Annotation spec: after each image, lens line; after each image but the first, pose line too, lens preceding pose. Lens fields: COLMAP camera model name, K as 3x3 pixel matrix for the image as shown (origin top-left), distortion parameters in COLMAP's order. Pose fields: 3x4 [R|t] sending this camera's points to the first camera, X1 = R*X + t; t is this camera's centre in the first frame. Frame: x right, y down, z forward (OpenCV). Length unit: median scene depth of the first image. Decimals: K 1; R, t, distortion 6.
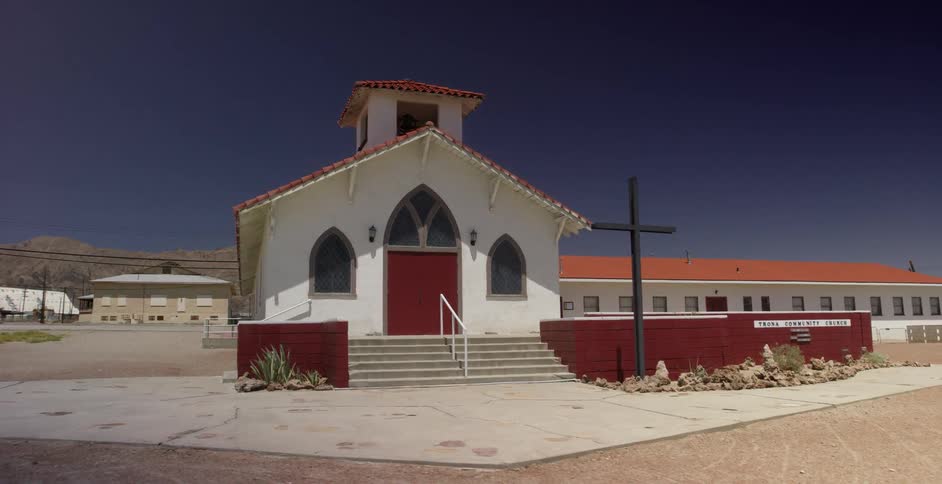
lens RADIAL K [[653.8, 0, 471.0], [0, 653.8, 242.0], [0, 0, 1]] dist [-0.104315, 0.099479]
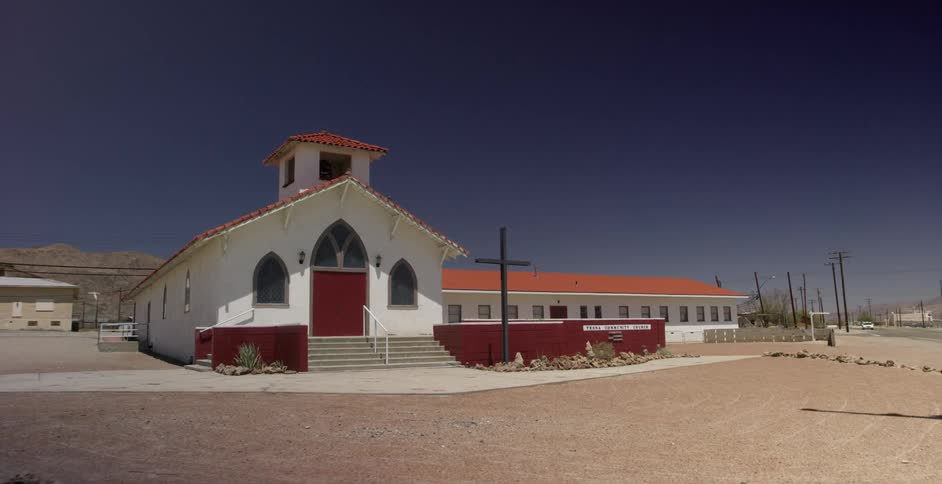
lens RADIAL K [[653.8, 0, 471.0], [0, 653.8, 242.0], [0, 0, 1]] dist [-0.104315, 0.099479]
pose [[0.974428, 0.025885, 0.223202, -0.111064], [-0.023914, 0.999648, -0.011529, -0.035278], [-0.223422, 0.005896, 0.974704, -0.314293]]
